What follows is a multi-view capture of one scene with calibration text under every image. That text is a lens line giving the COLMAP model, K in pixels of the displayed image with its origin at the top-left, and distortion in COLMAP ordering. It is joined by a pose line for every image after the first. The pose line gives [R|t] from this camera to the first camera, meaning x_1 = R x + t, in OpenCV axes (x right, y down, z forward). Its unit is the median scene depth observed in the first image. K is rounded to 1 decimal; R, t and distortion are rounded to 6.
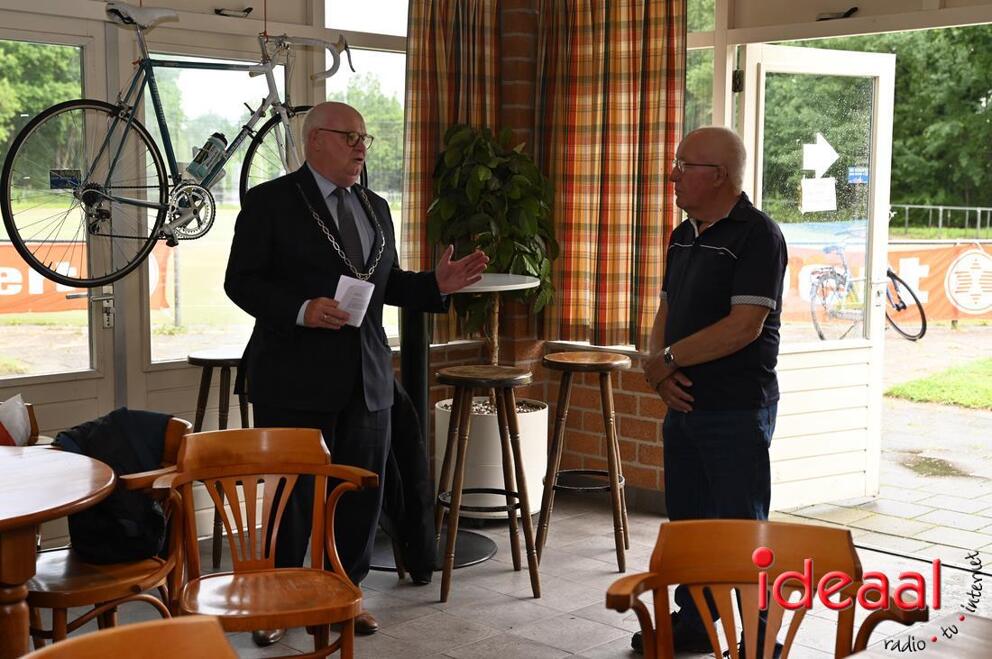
lens RADIAL K [[1385.1, 0, 496.0], [0, 1385.1, 329.5], [0, 0, 1]] dist [0.079328, 0.072876]
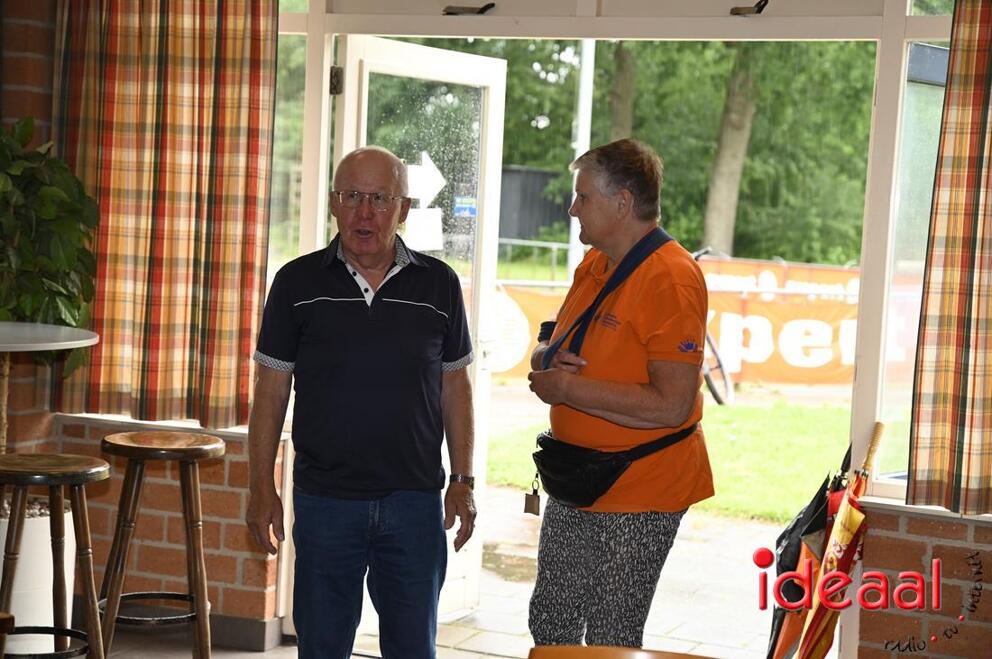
lens RADIAL K [[1843.4, 0, 496.0], [0, 1843.4, 329.5], [0, 0, 1]] dist [0.229527, 0.262163]
pose [[0.928878, 0.018252, 0.369935, -0.121845], [-0.008062, 0.999545, -0.029072, -0.009798], [-0.370297, 0.024021, 0.928603, 0.008324]]
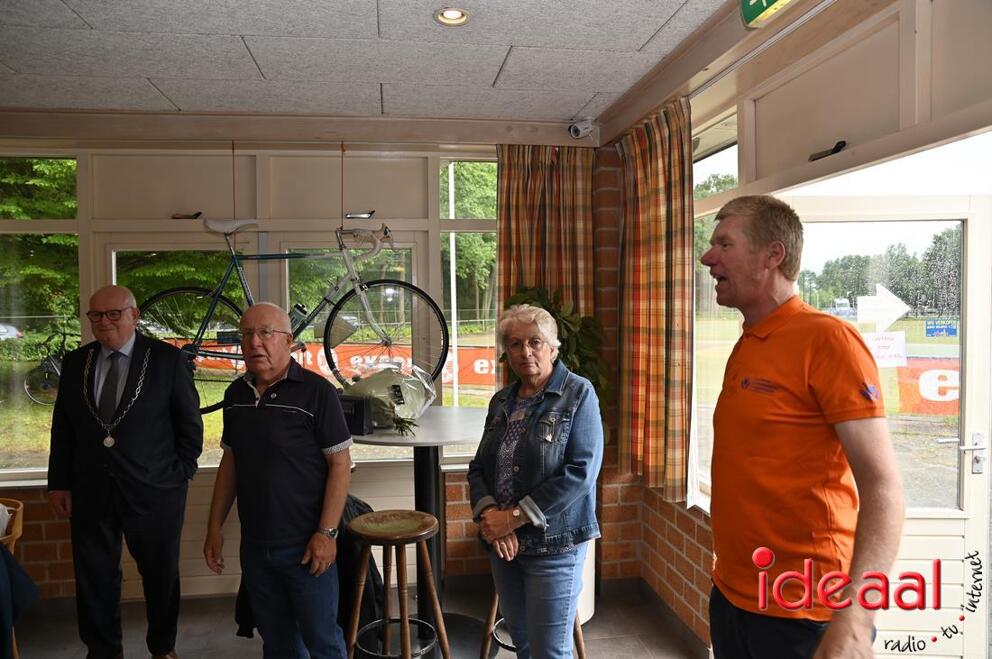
lens RADIAL K [[679.7, 0, 496.0], [0, 679.7, 329.5], [0, 0, 1]] dist [-0.106250, 0.078081]
pose [[0.799459, 0.004321, -0.600706, 0.299833], [-0.046426, 0.997428, -0.054612, -0.076676], [0.598925, 0.071549, 0.797603, 0.510190]]
